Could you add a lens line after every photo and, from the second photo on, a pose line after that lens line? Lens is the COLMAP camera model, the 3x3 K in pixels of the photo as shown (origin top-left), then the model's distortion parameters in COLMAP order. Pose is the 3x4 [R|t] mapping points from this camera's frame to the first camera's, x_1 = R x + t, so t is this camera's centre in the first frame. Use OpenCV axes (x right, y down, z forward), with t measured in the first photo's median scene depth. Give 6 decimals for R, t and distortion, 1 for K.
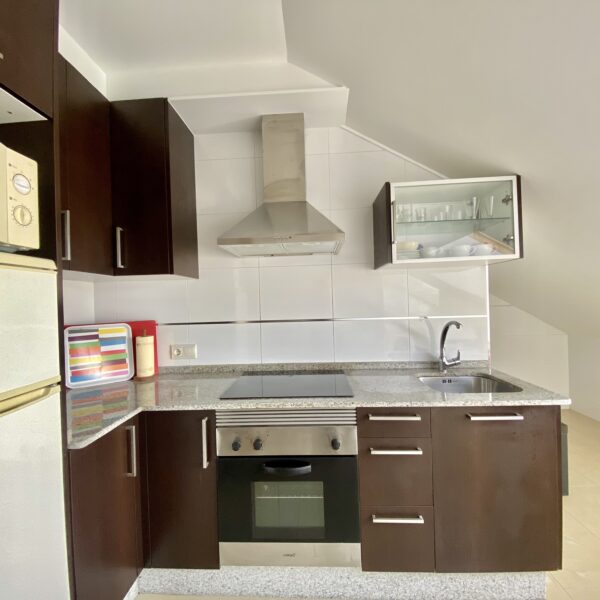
lens RADIAL K [[325.4, 0, 298.7], [0, 325.4, 302.7], [0, 0, 1]] dist [0.028881, -0.027361]
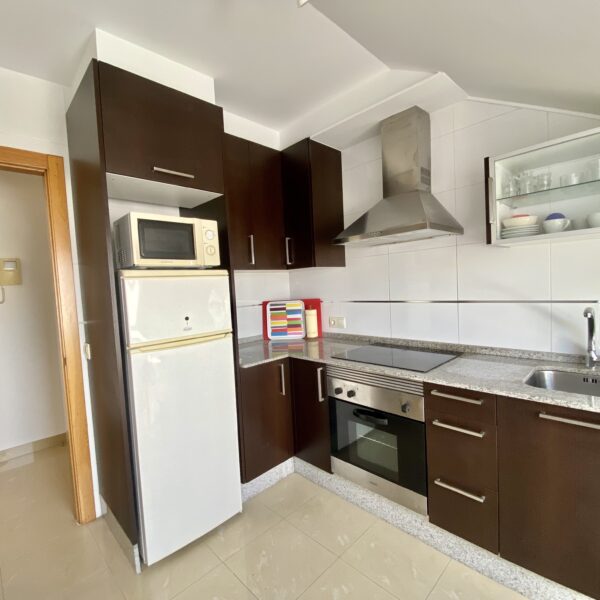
lens RADIAL K [[325.4, 0, 298.7], [0, 325.4, 302.7], [0, 0, 1]] dist [0.028881, -0.027361]
pose [[0.733161, 0.028718, -0.679448, 0.534670], [0.027174, 0.997073, 0.071464, -0.036410], [0.679512, -0.070858, 0.730235, -0.083638]]
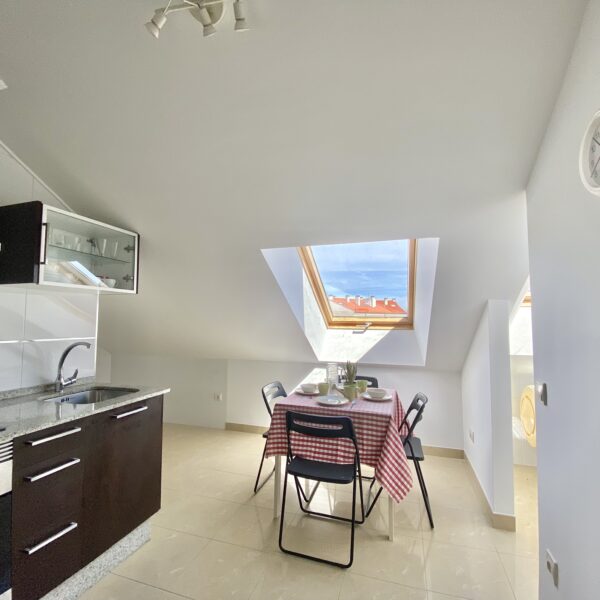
lens RADIAL K [[325.4, 0, 298.7], [0, 325.4, 302.7], [0, 0, 1]] dist [0.028881, -0.027361]
pose [[0.254955, 0.088538, 0.962891, -0.458204], [-0.008441, 0.995965, -0.089345, 0.017235], [-0.966916, 0.014651, 0.254674, -0.003231]]
